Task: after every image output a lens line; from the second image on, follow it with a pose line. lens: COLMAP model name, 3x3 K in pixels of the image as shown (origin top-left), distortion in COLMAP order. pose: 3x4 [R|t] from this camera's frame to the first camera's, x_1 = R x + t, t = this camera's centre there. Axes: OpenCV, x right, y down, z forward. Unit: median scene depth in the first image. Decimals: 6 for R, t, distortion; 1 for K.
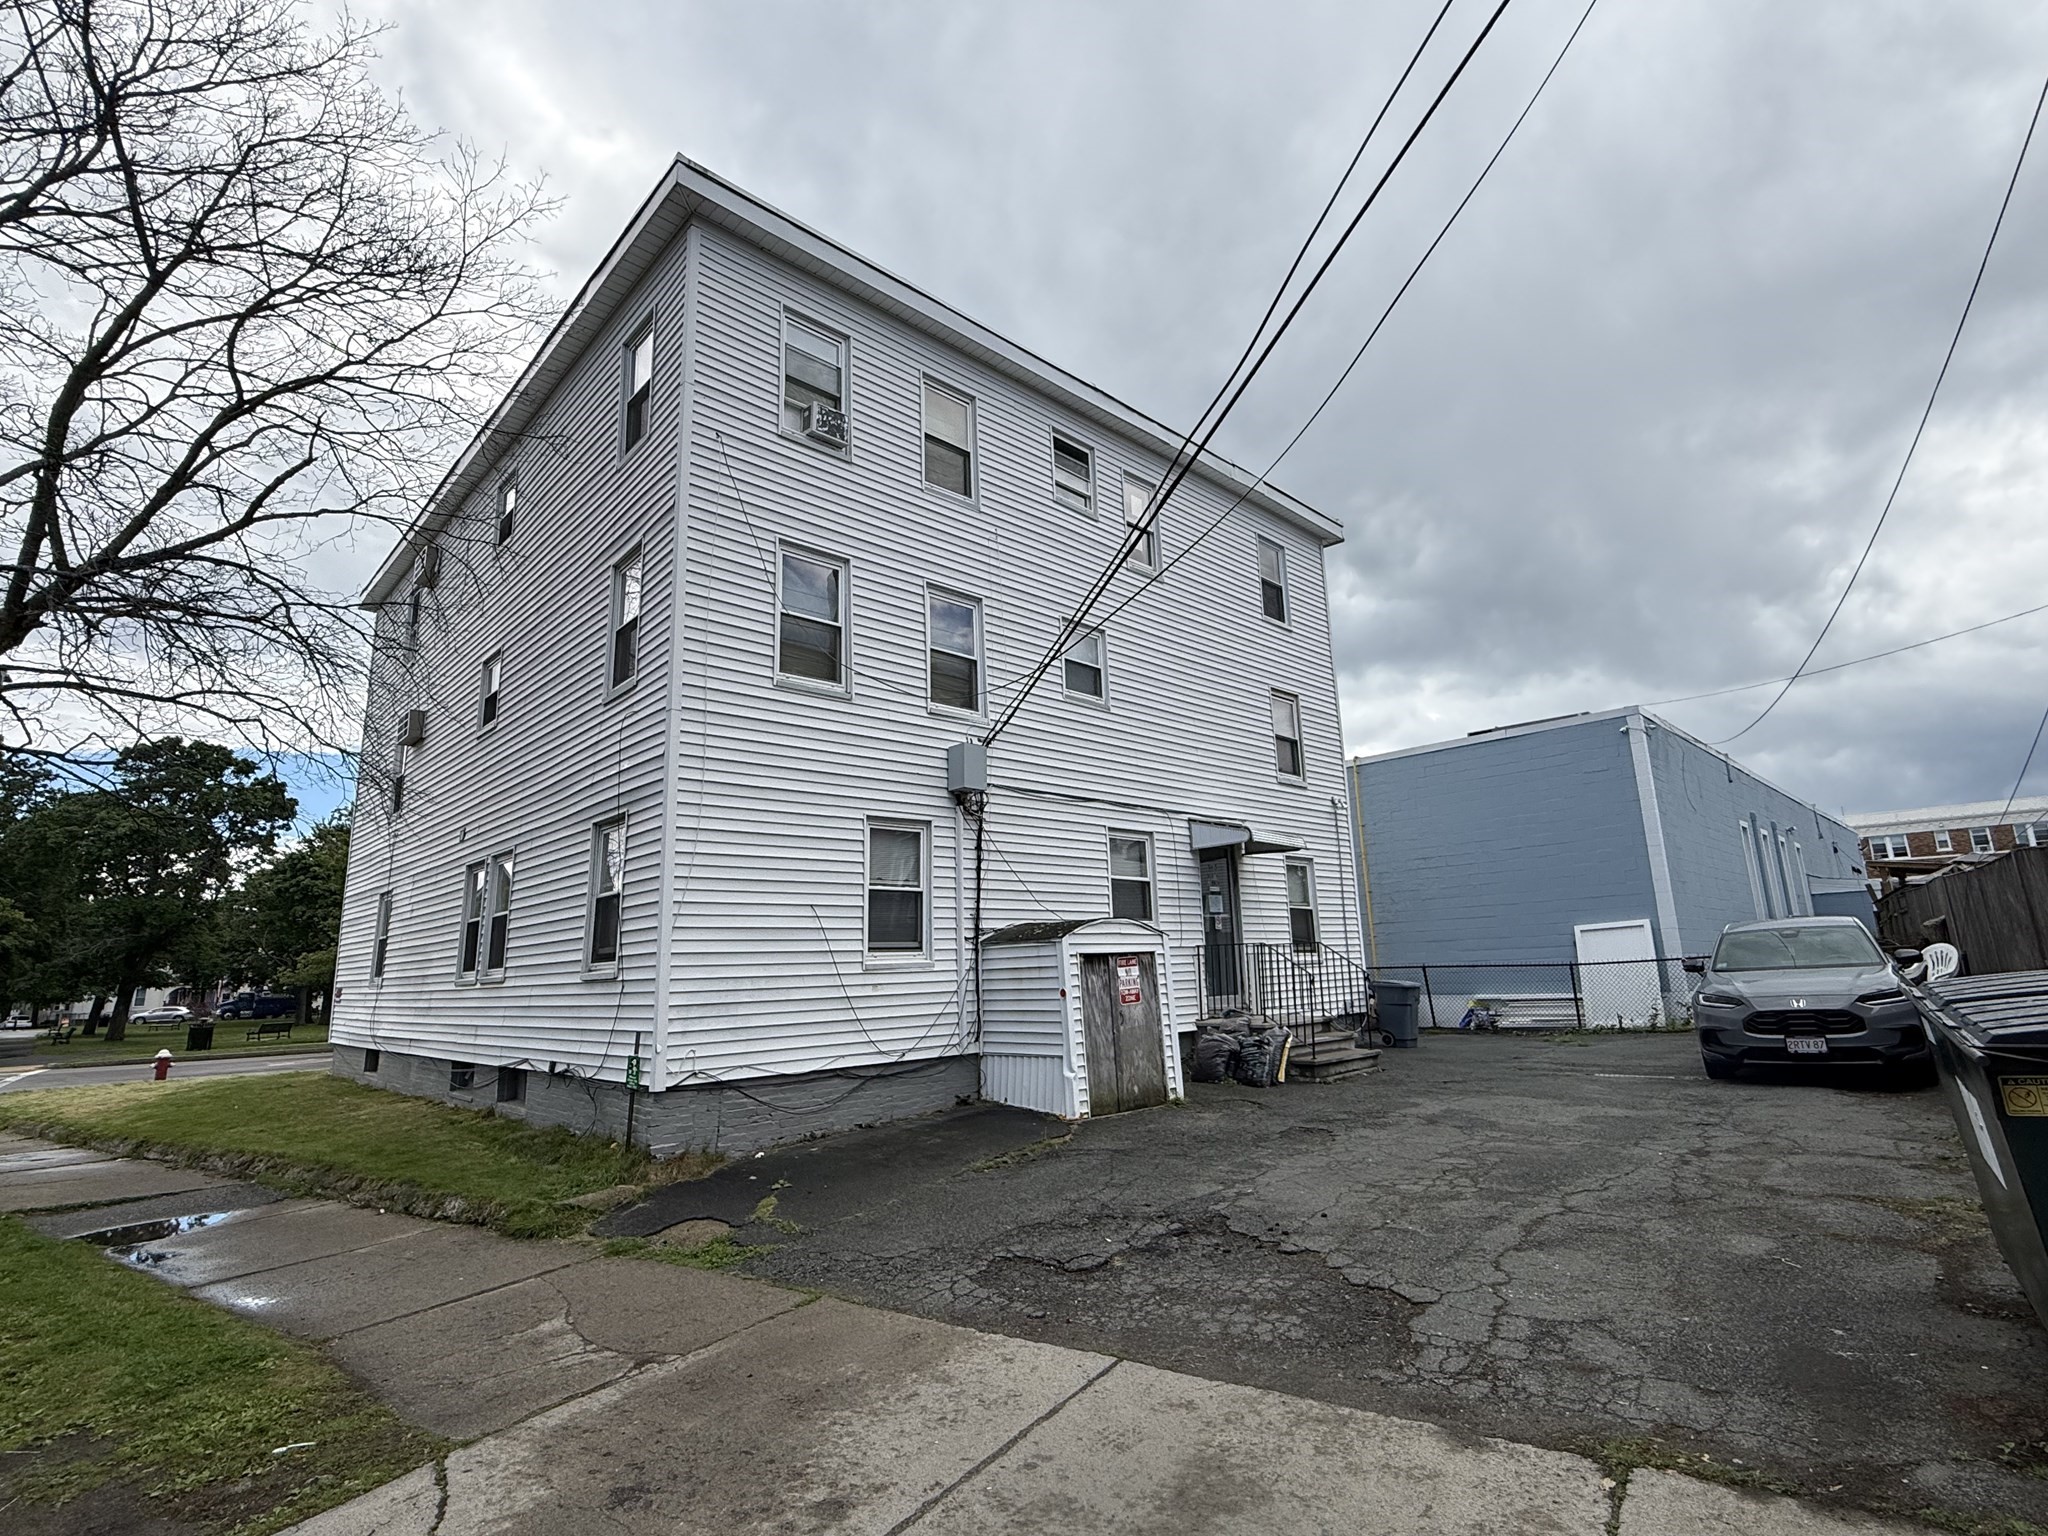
lens RADIAL K [[1000.8, 0, 1024.0], [0, 1000.8, 768.0], [0, 0, 1]] dist [0.002276, -0.001143]
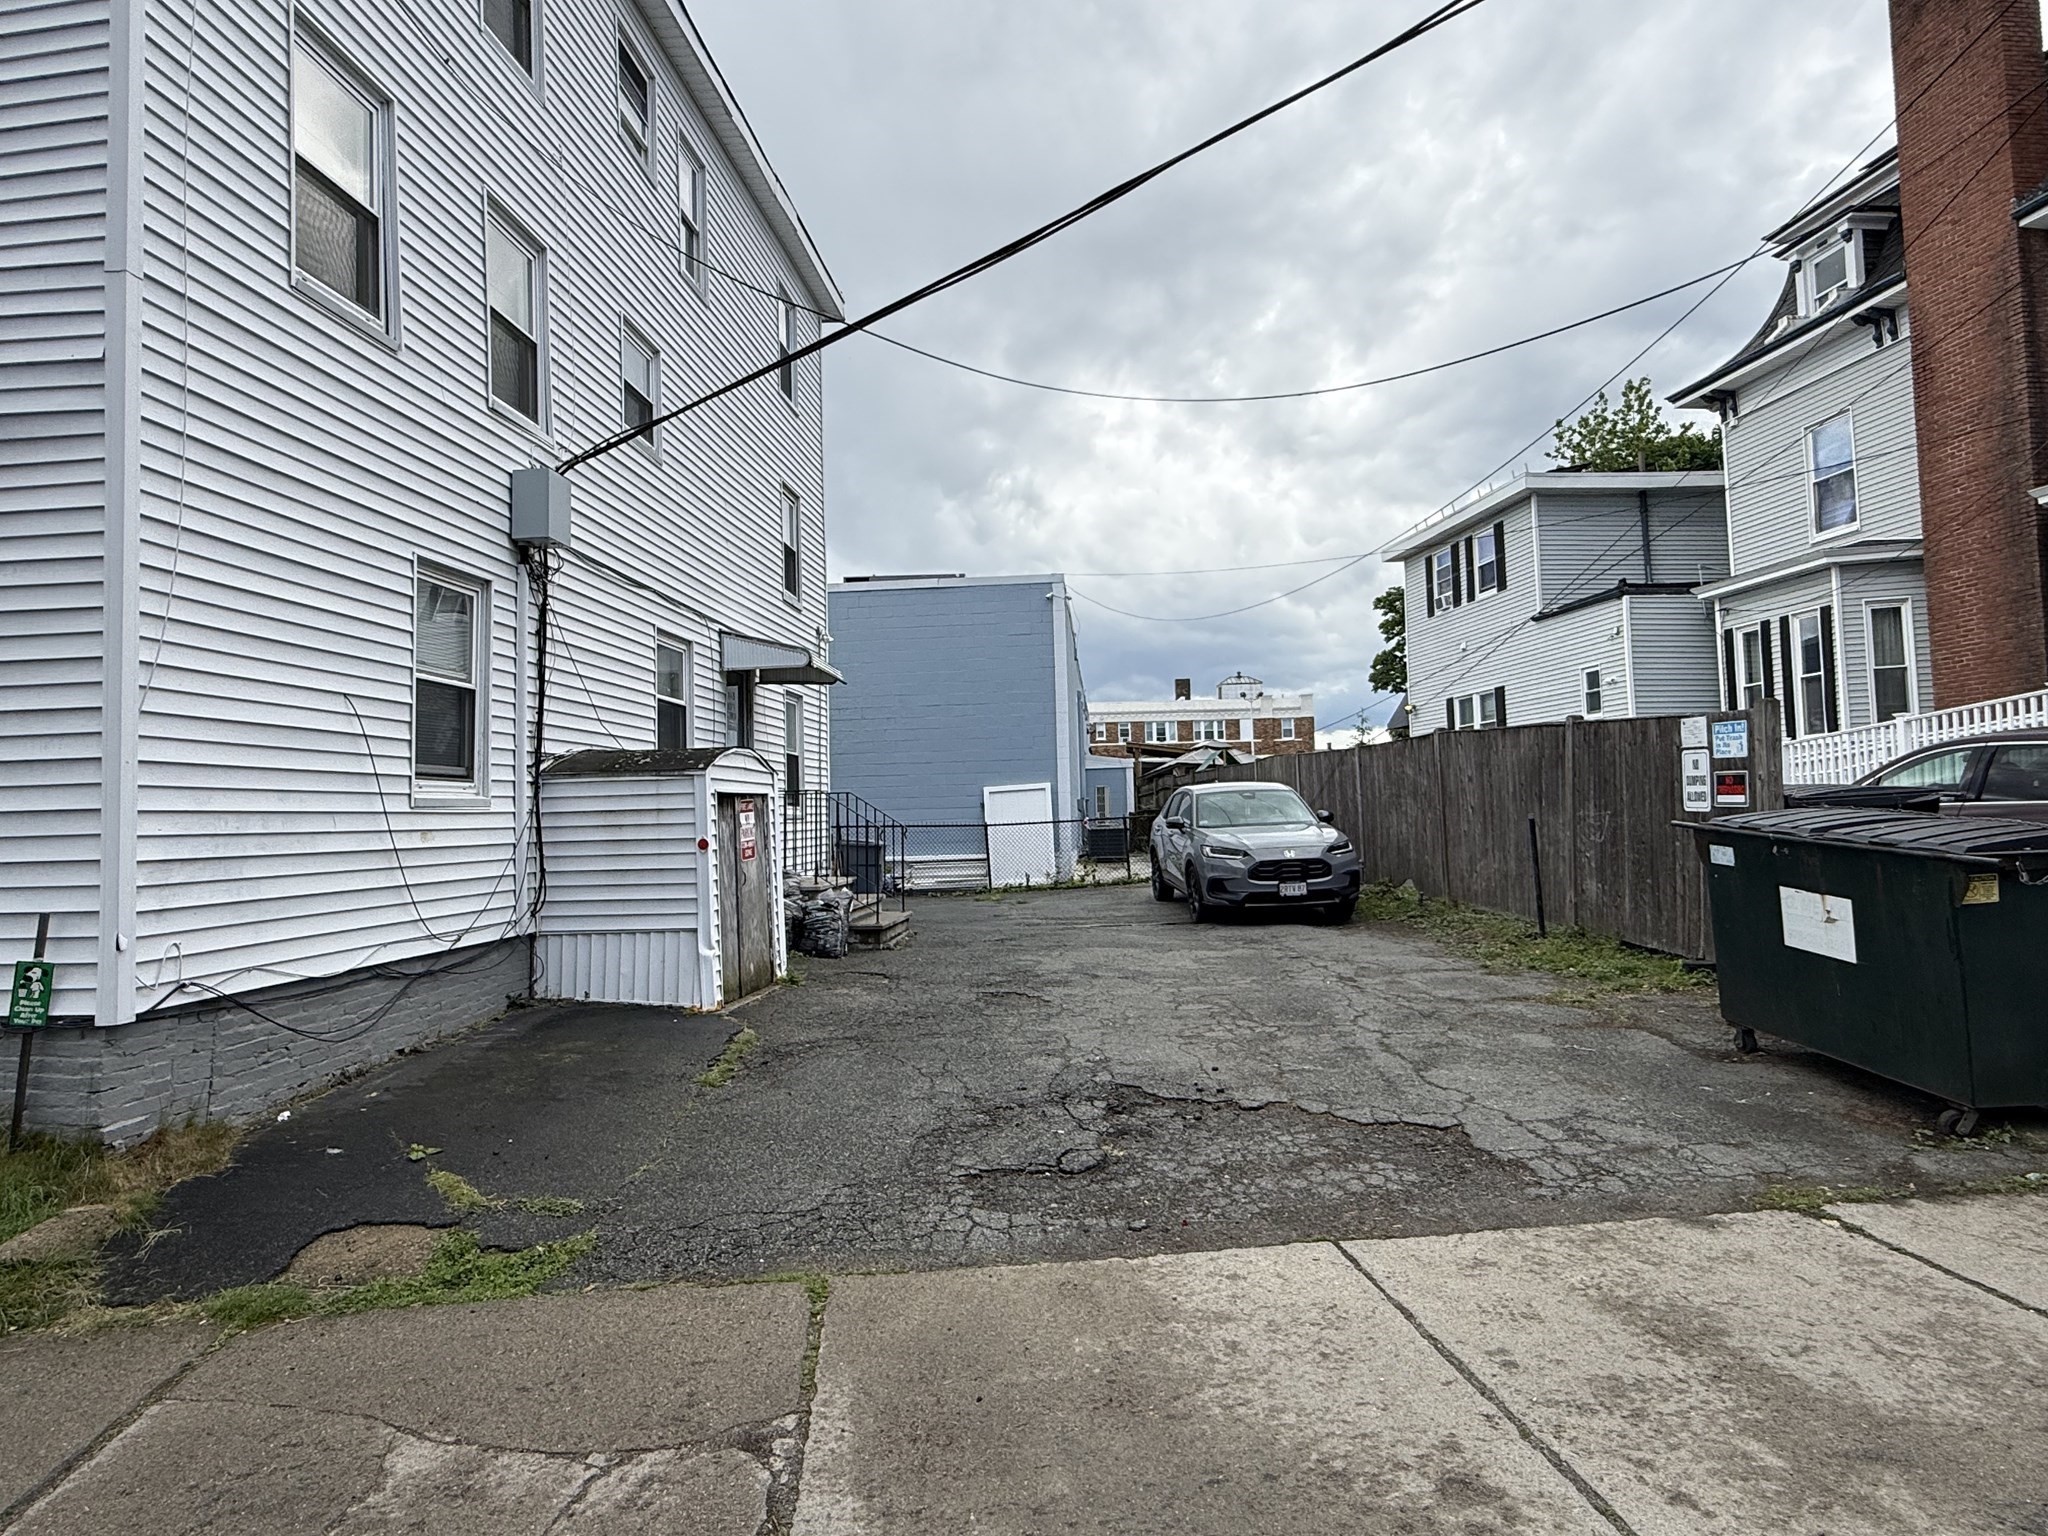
lens RADIAL K [[1164.5, 0, 1024.0], [0, 1164.5, 768.0], [0, 0, 1]] dist [-0.000925, 0.001488]
pose [[0.749936, 0.043510, 0.660078, -0.351694], [-0.133019, 0.987372, 0.086043, 0.066801], [-0.647999, -0.152329, 0.746253, 0.227986]]
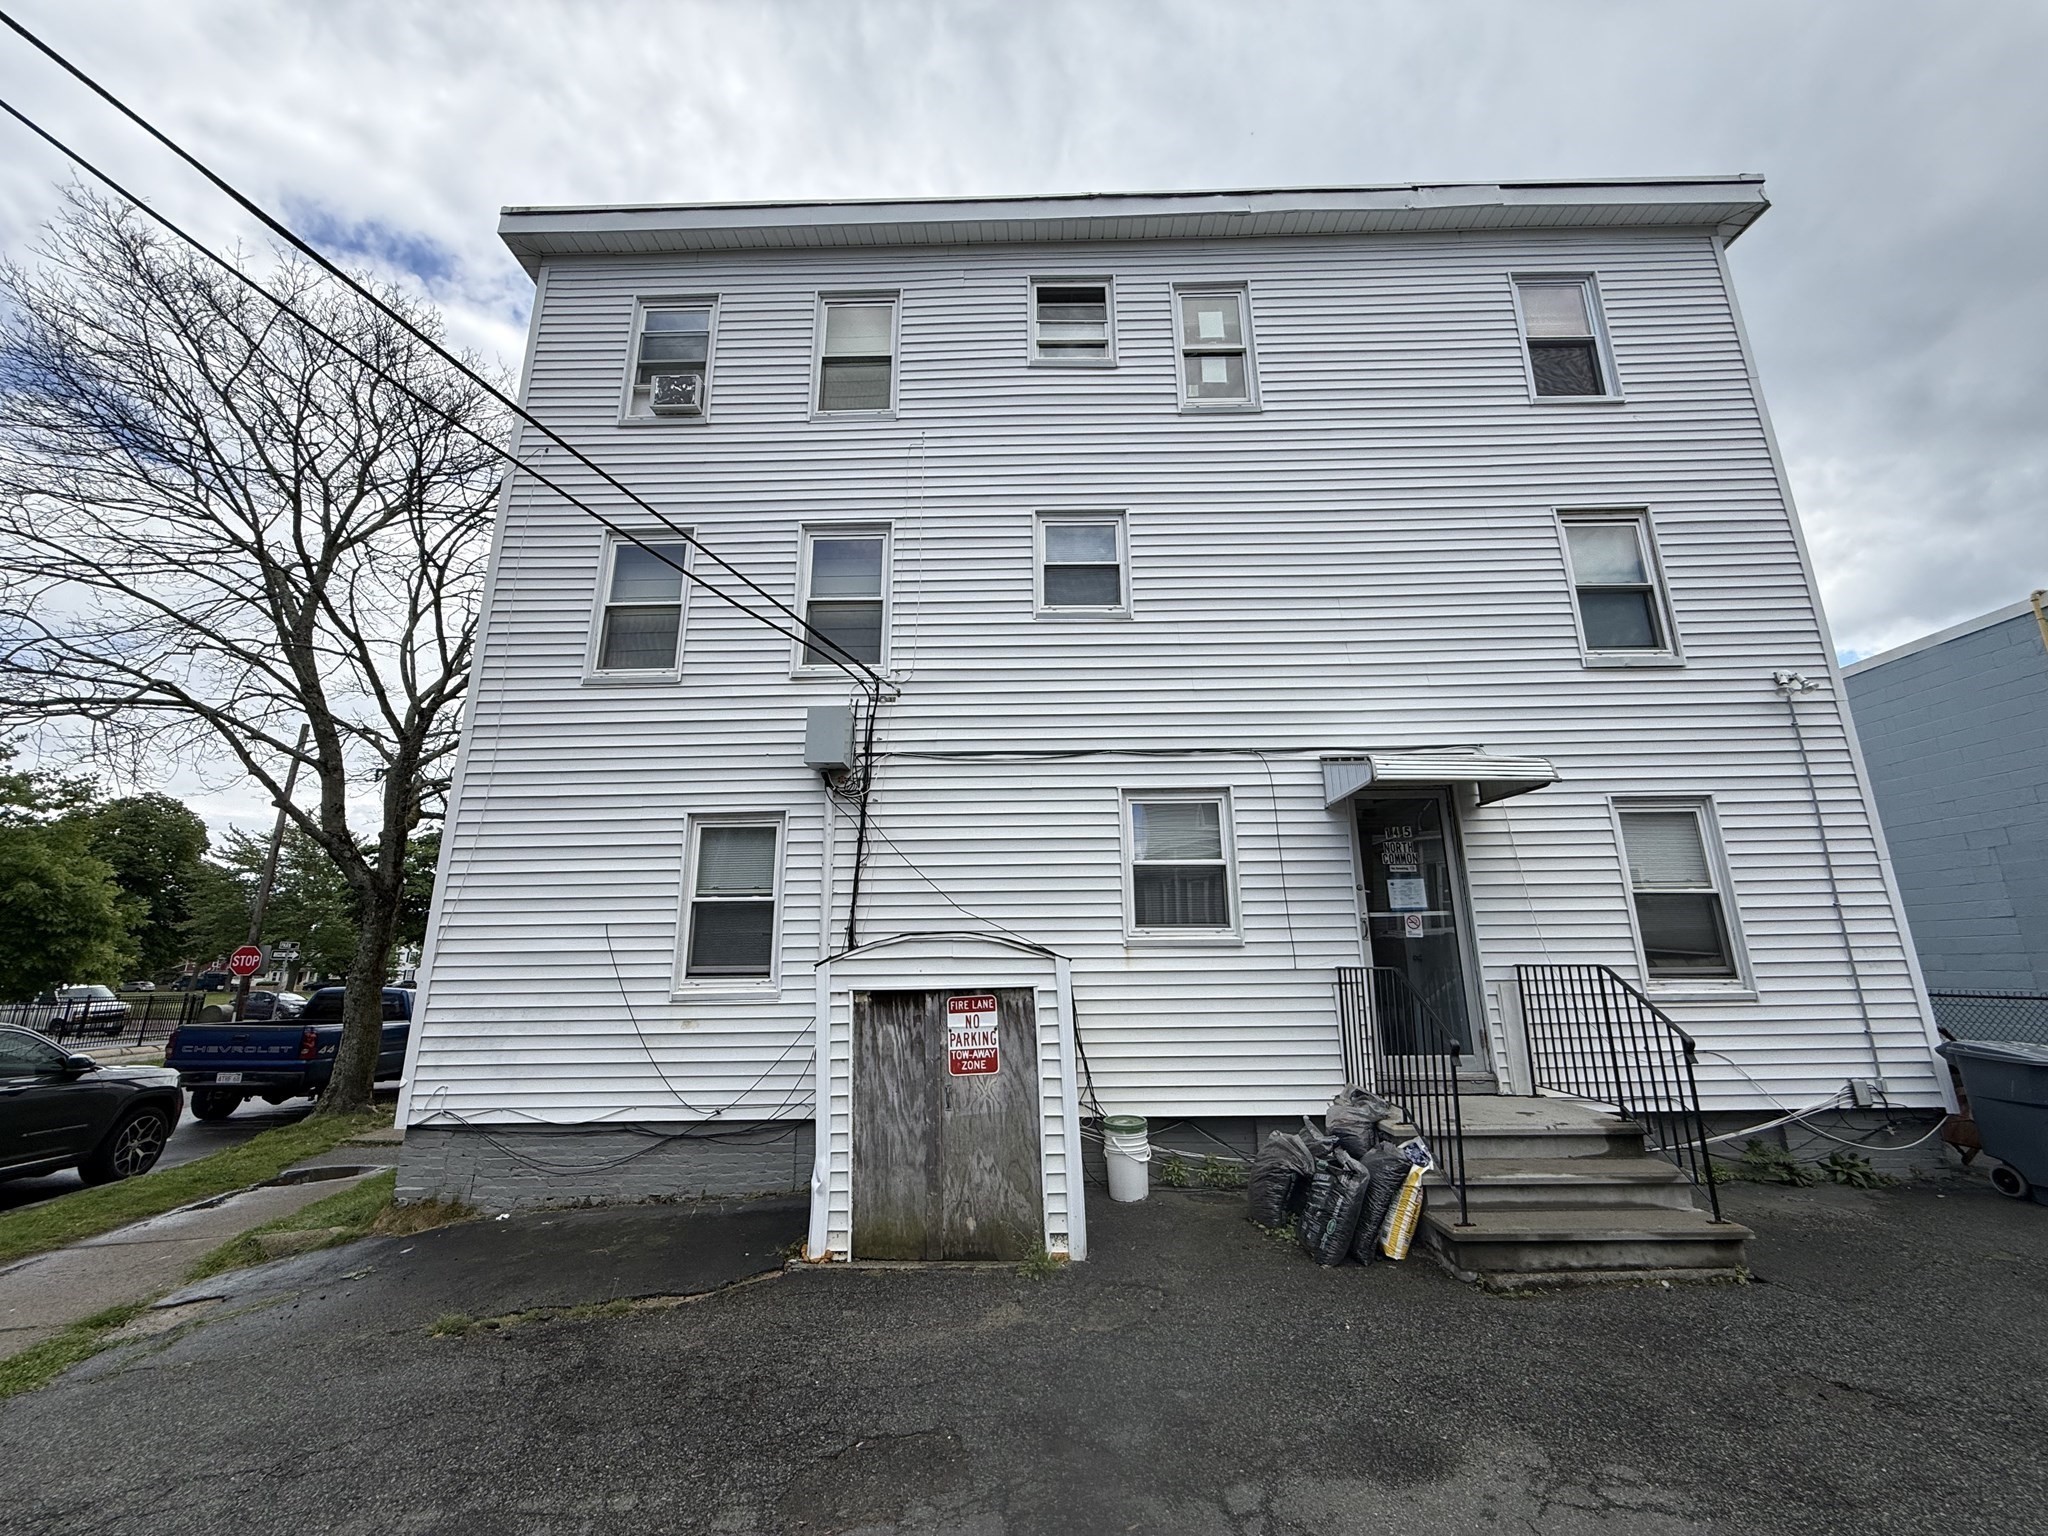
lens RADIAL K [[819.3, 0, 1021.7], [0, 819.3, 761.2], [0, 0, 1]] dist [0.002233, 0.000232]
pose [[0.711944, -0.147998, -0.686464, 0.538059], [0.129541, 0.988442, -0.078754, 0.097501], [0.690185, -0.032856, 0.722887, 0.719774]]
